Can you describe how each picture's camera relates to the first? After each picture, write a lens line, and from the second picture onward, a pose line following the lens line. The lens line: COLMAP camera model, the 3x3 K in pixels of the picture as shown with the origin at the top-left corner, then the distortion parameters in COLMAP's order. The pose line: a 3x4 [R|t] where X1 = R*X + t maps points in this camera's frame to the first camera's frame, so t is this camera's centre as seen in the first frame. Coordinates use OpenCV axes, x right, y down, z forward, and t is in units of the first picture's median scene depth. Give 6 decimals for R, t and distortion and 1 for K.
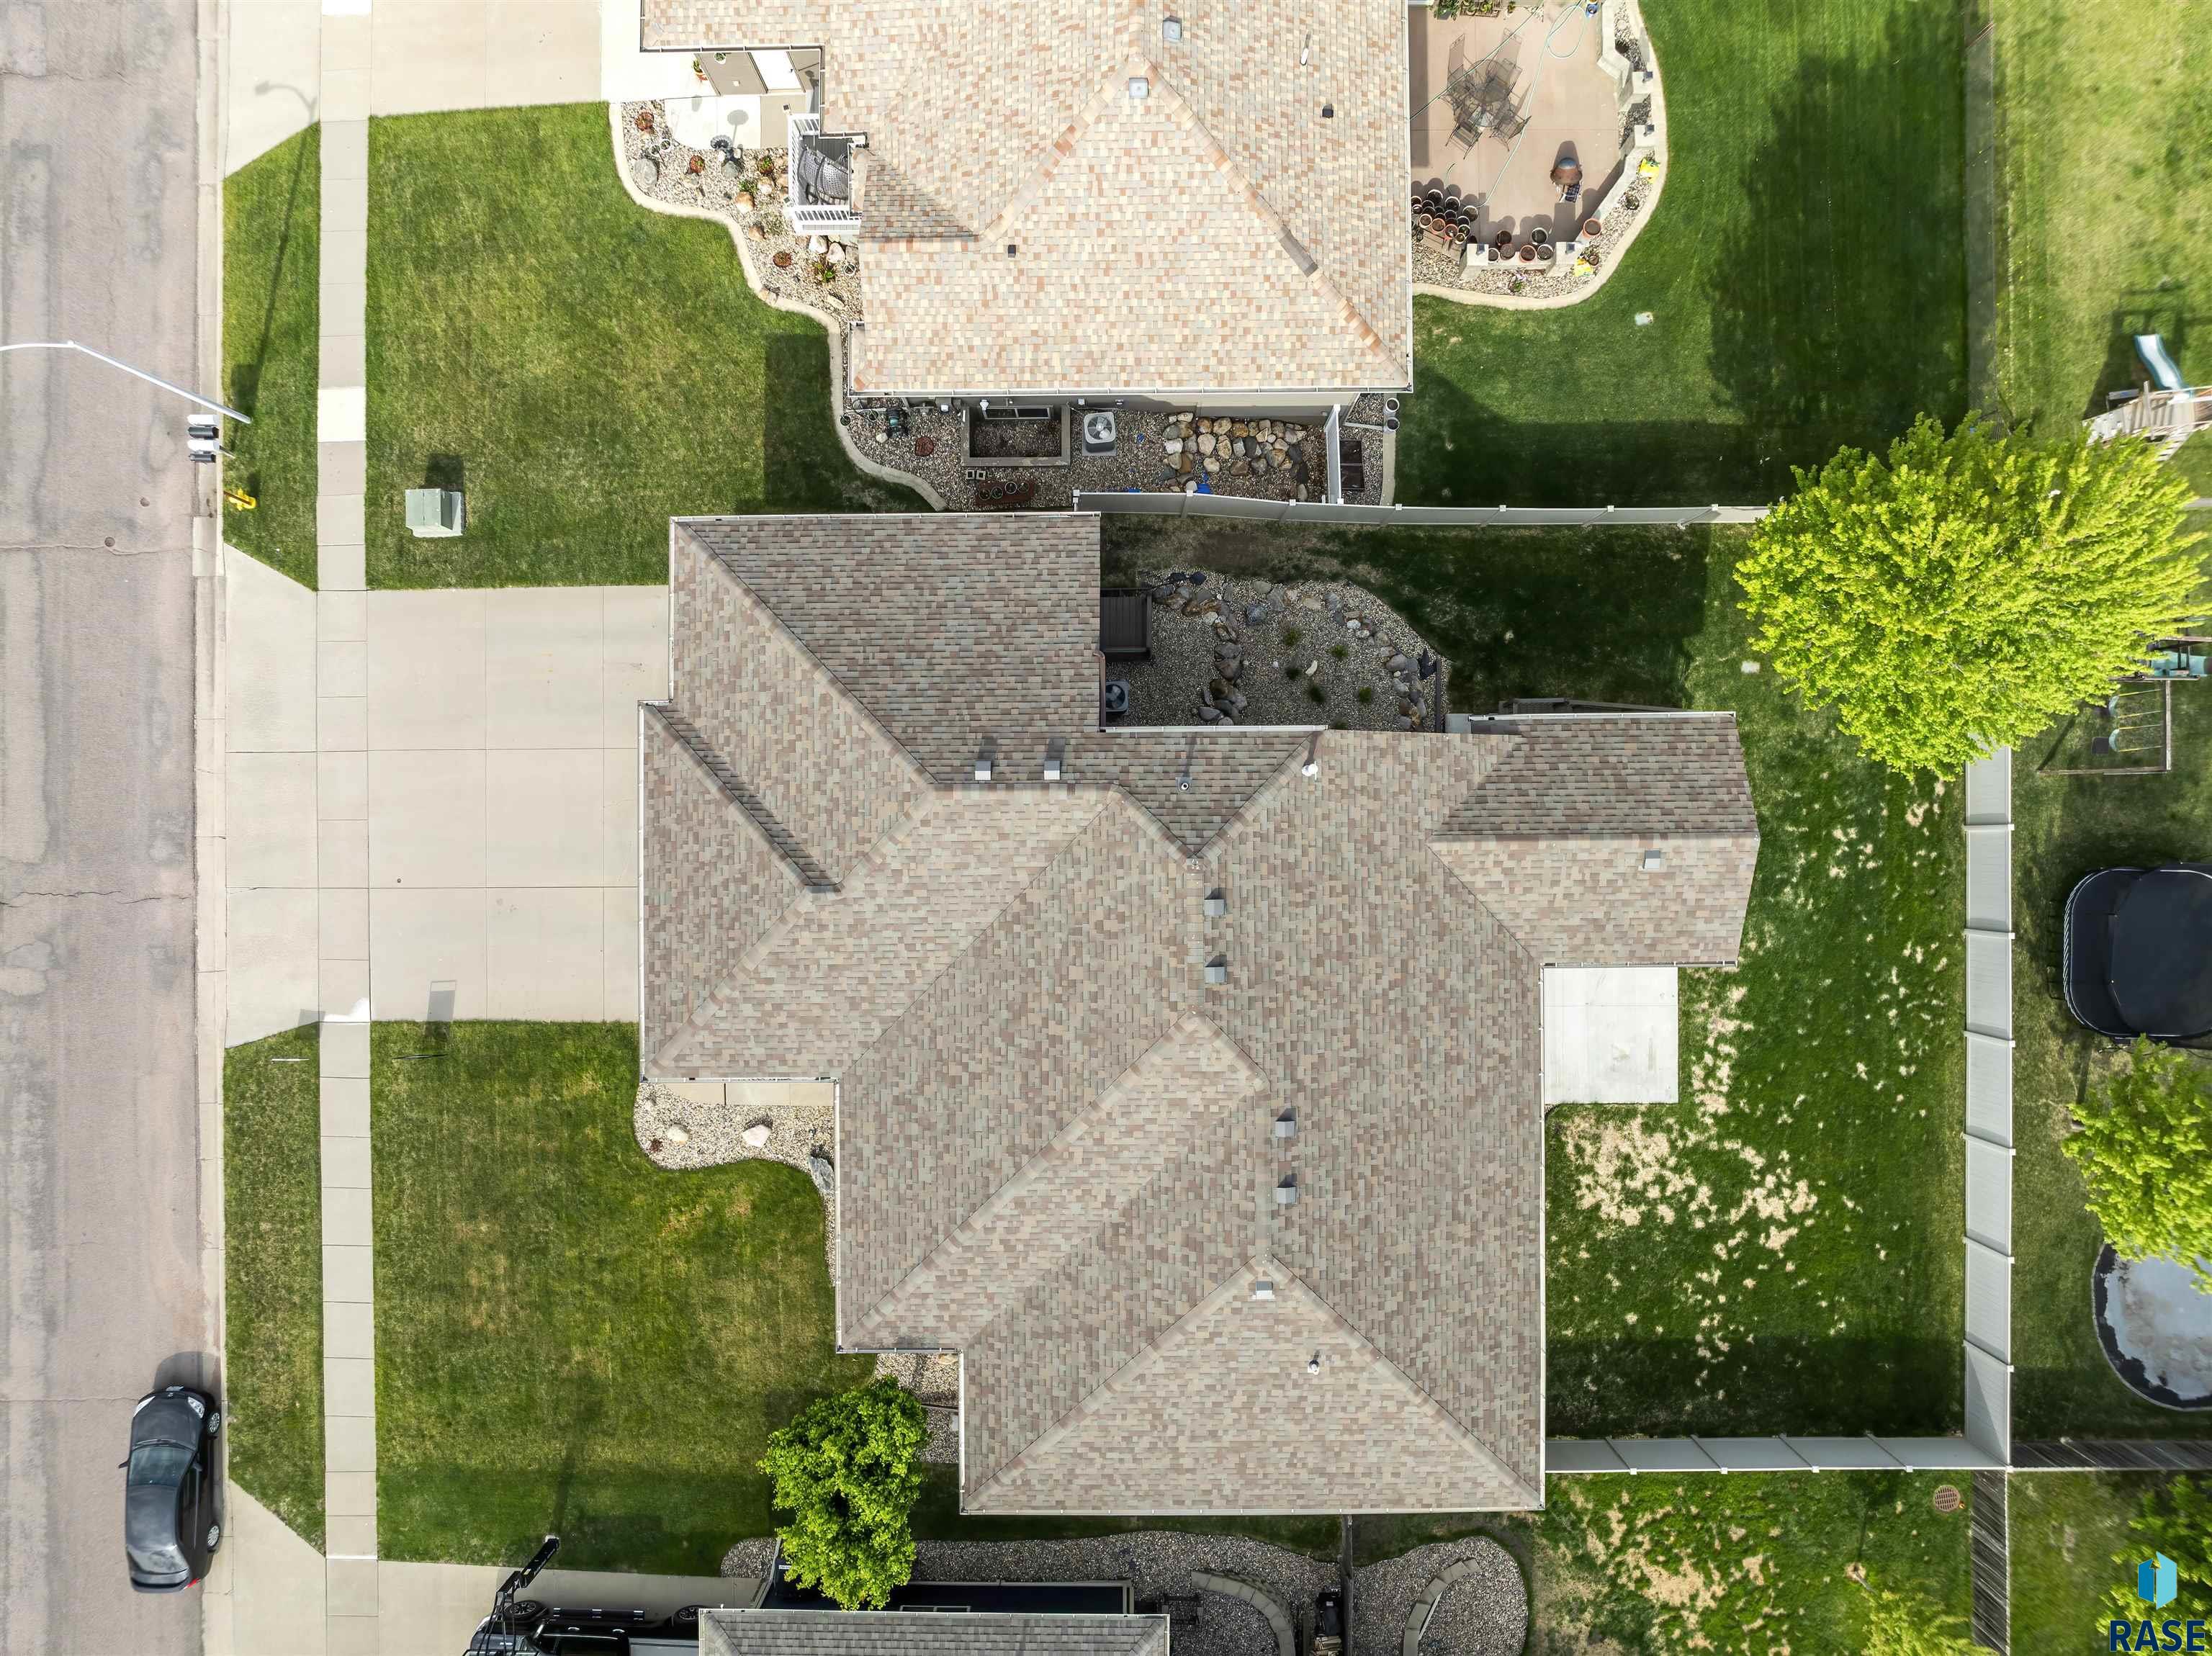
lens RADIAL K [[1568.1, 0, 1094.3], [0, 1568.1, 849.9], [0, 0, 1]] dist [-0.034794, -0.003290]
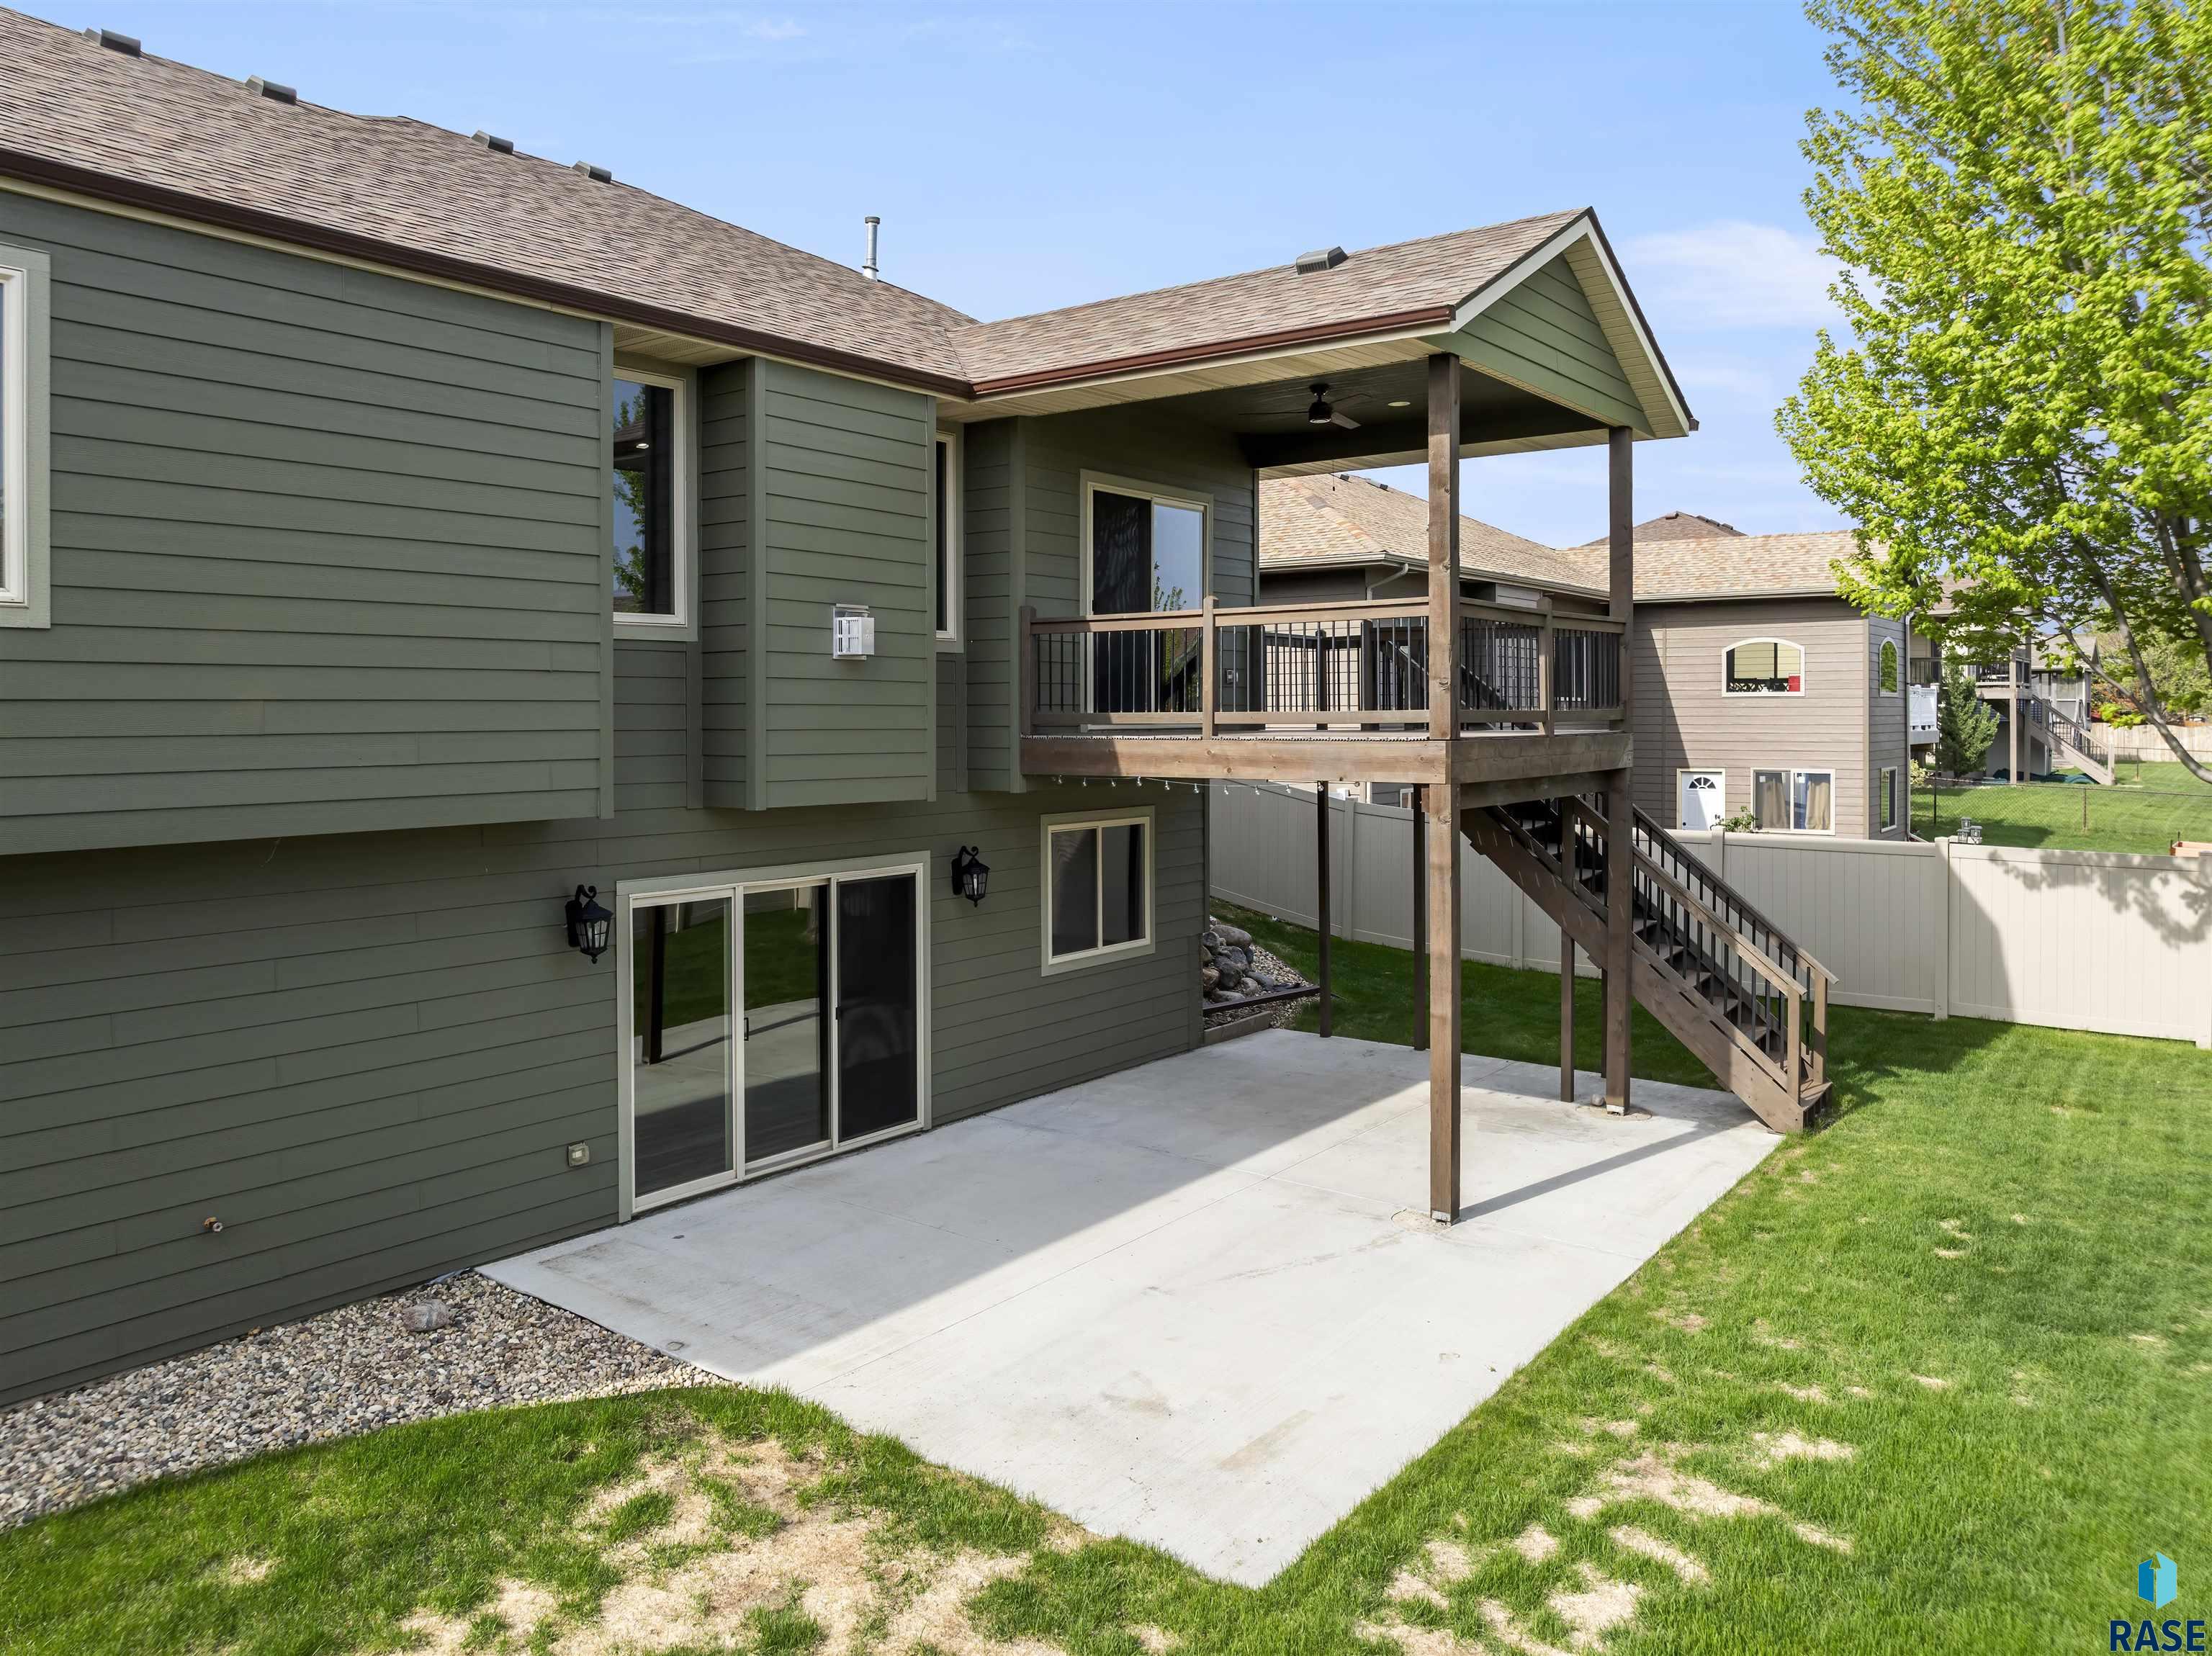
lens RADIAL K [[1595.8, 0, 1109.0], [0, 1595.8, 725.8], [0, 0, 1]] dist [-0.017807, -0.026027]
pose [[0.795043, 0.015011, -0.606367, 0.462000], [-0.606502, 0.006729, -0.795054, 0.304125], [-0.007854, 0.999865, 0.014455, 0.905101]]
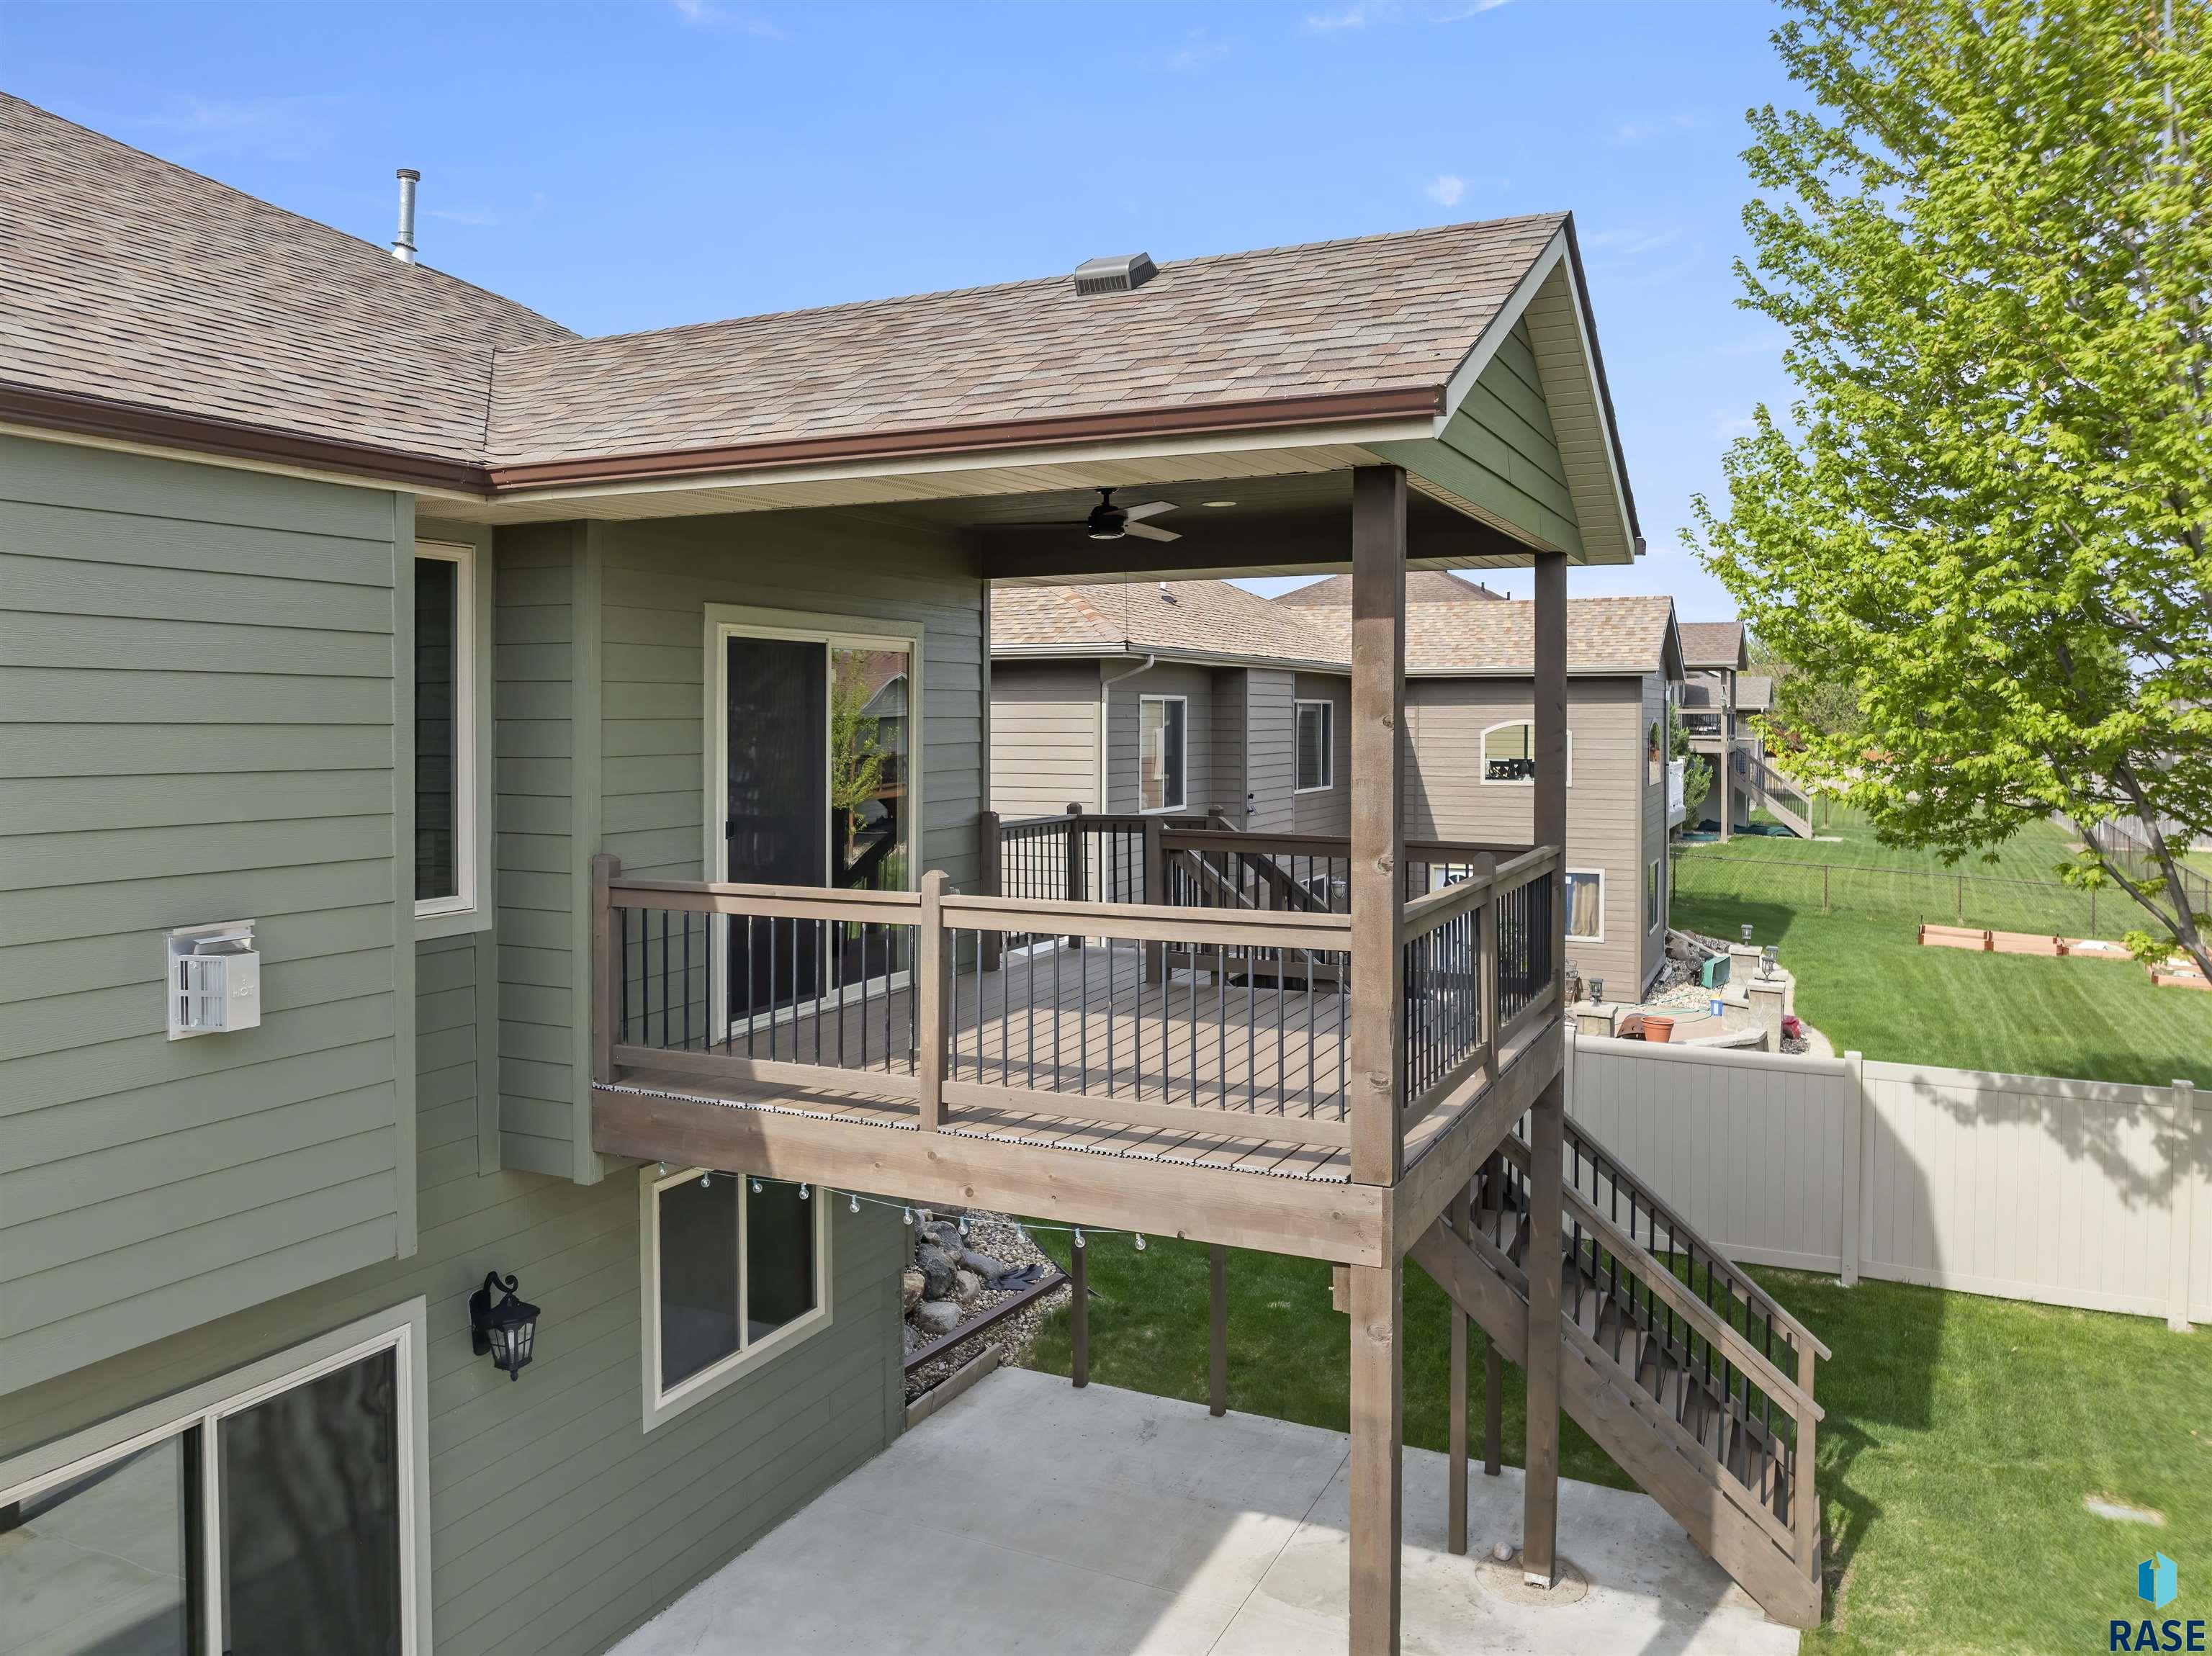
lens RADIAL K [[1599.9, 0, 1110.2], [0, 1599.9, 727.0], [0, 0, 1]] dist [-0.032074, -0.002283]
pose [[0.900435, 0.015519, -0.434714, 0.379413], [-0.434845, 0.006248, -0.900484, 0.189963], [-0.011258, 0.999860, 0.012374, 0.865685]]
